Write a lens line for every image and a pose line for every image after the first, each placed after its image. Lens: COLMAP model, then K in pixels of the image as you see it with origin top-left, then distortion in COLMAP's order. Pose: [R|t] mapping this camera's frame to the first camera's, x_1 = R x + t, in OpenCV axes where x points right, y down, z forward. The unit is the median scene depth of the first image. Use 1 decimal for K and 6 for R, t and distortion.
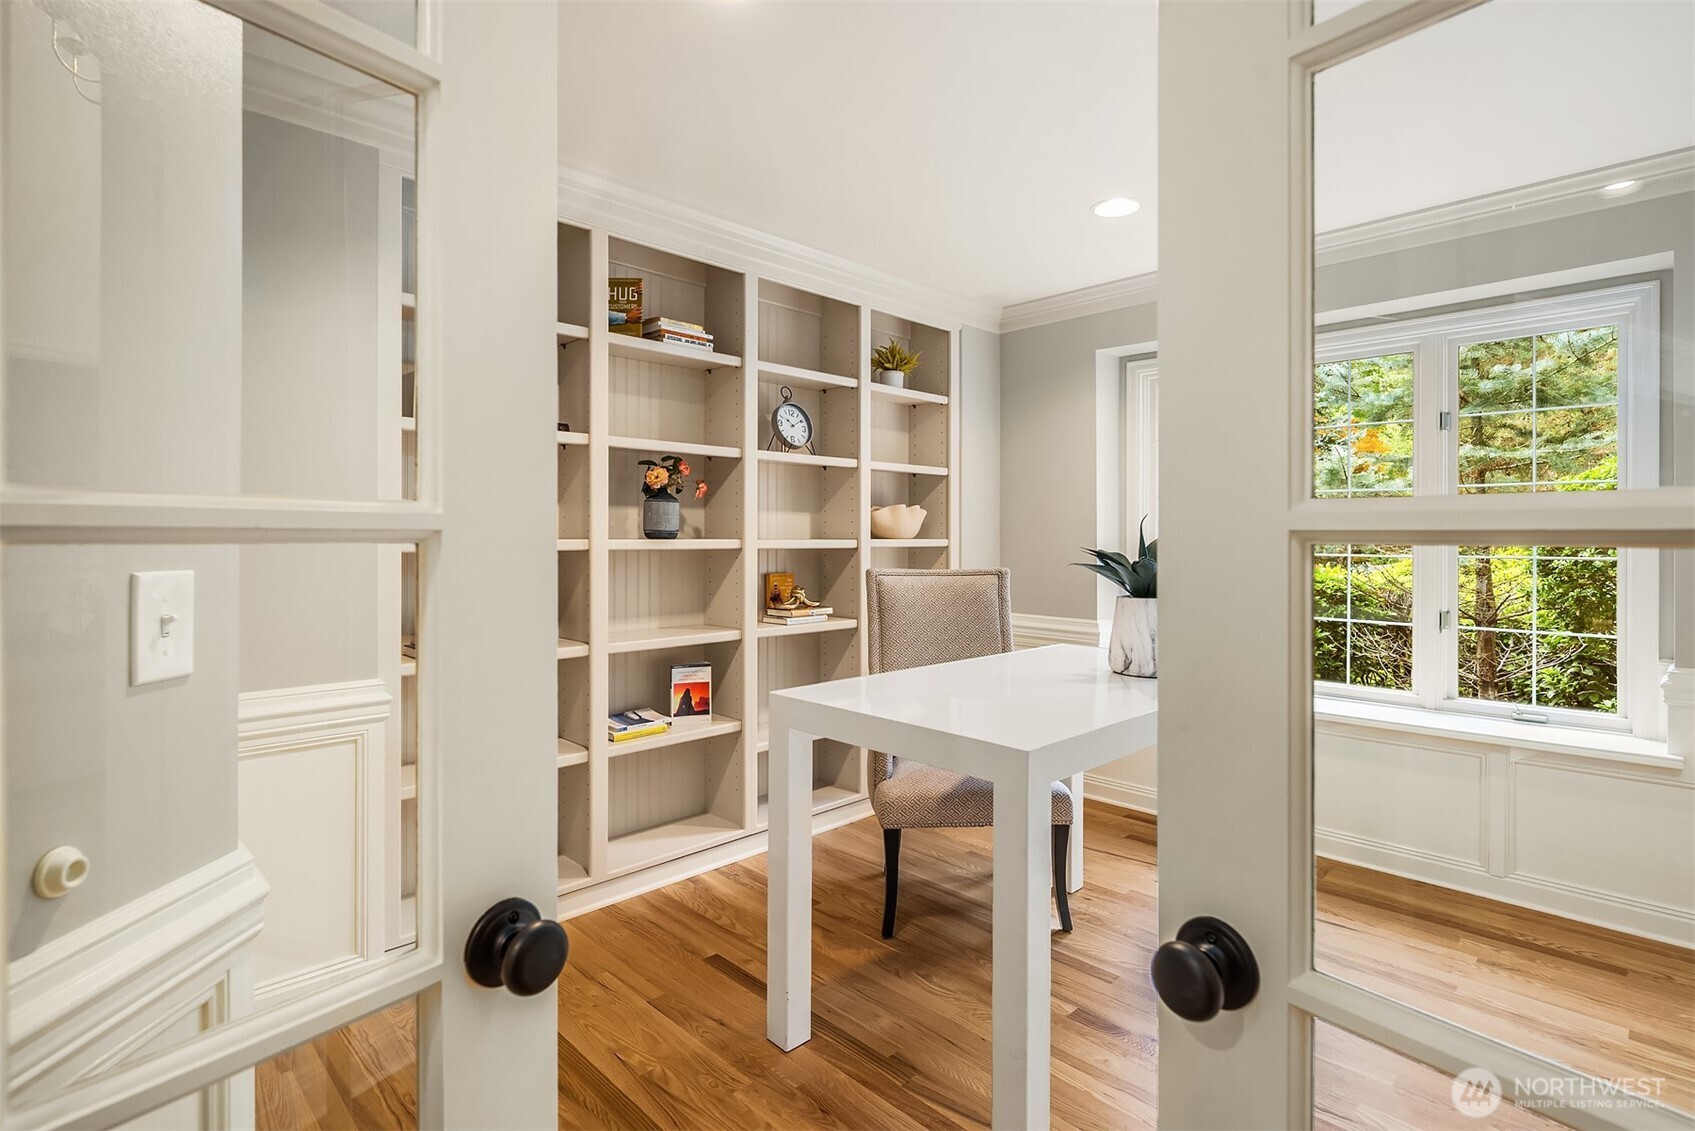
lens RADIAL K [[824.7, 0, 847.9], [0, 824.7, 537.1], [0, 0, 1]] dist [0.000631, -0.000919]
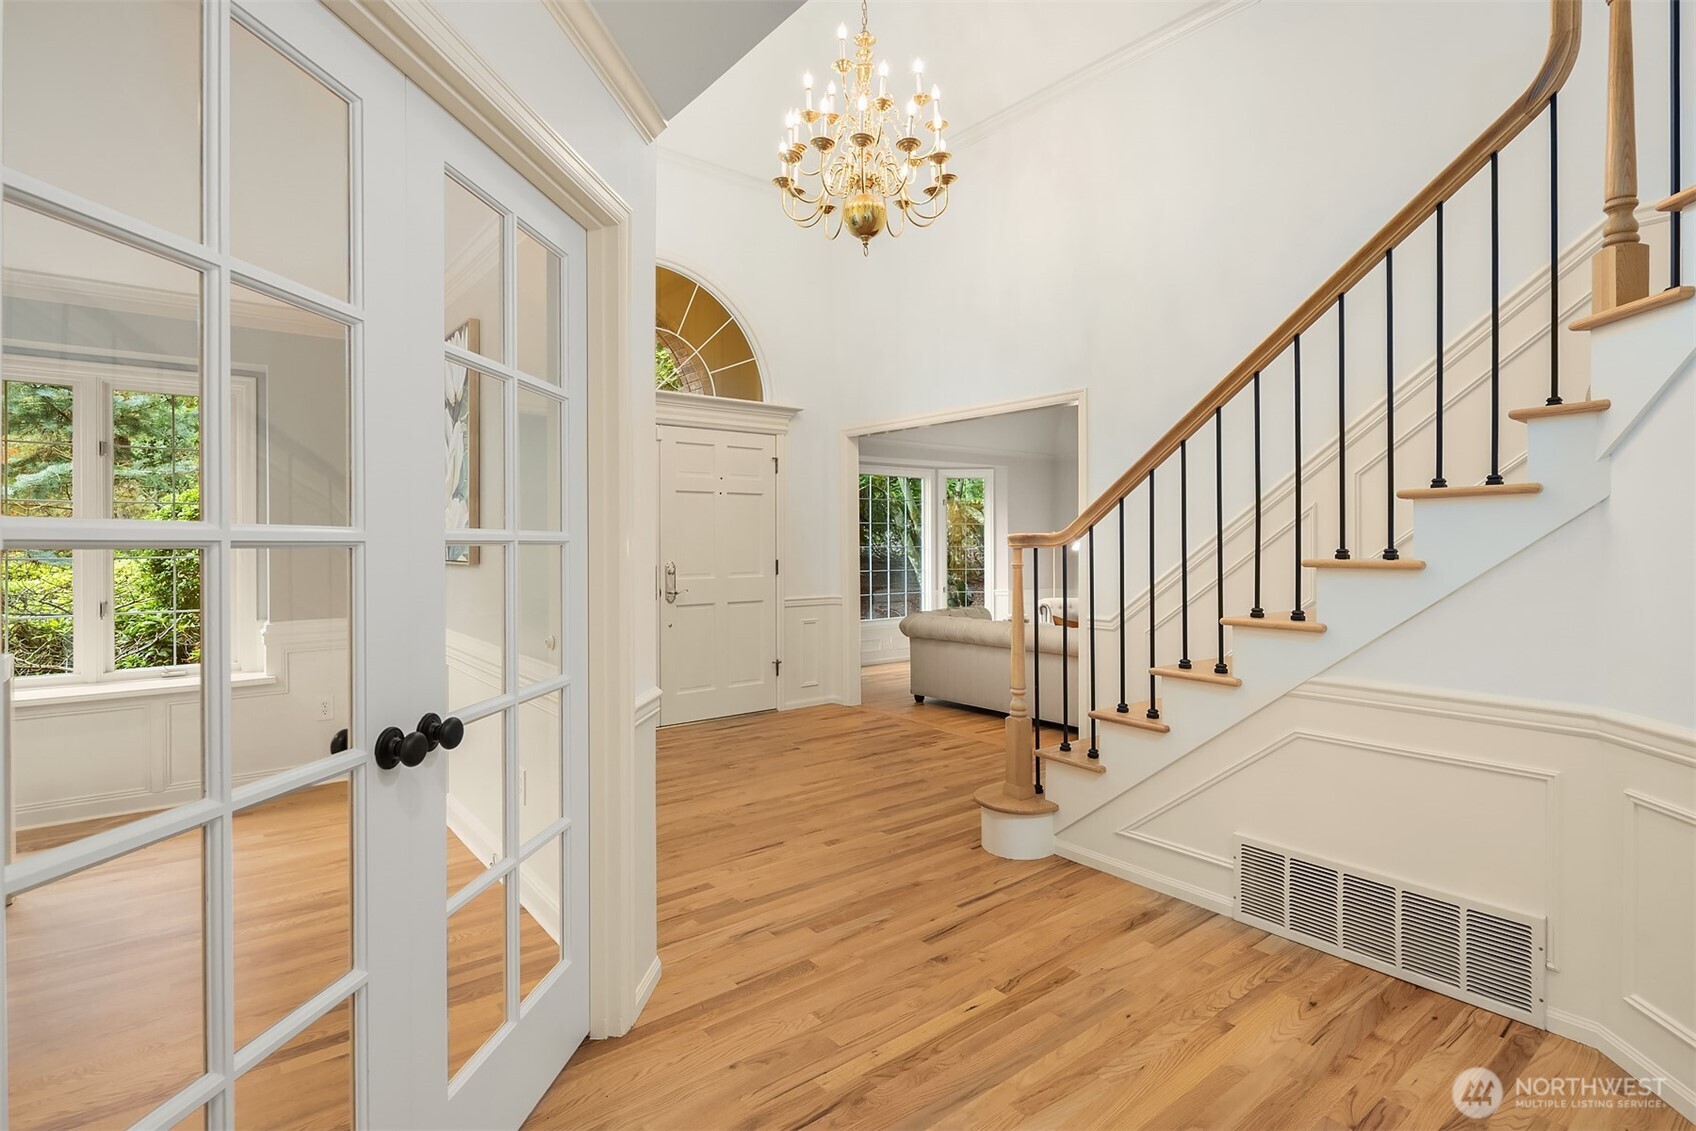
lens RADIAL K [[825.2, 0, 848.4], [0, 825.2, 537.0], [0, 0, 1]] dist [0.000631, -0.000919]
pose [[0.099881, -0.009462, 0.994954, -0.319155], [0.012792, 0.999884, 0.008225, -0.004484], [-0.994917, 0.011906, 0.099990, -0.188369]]
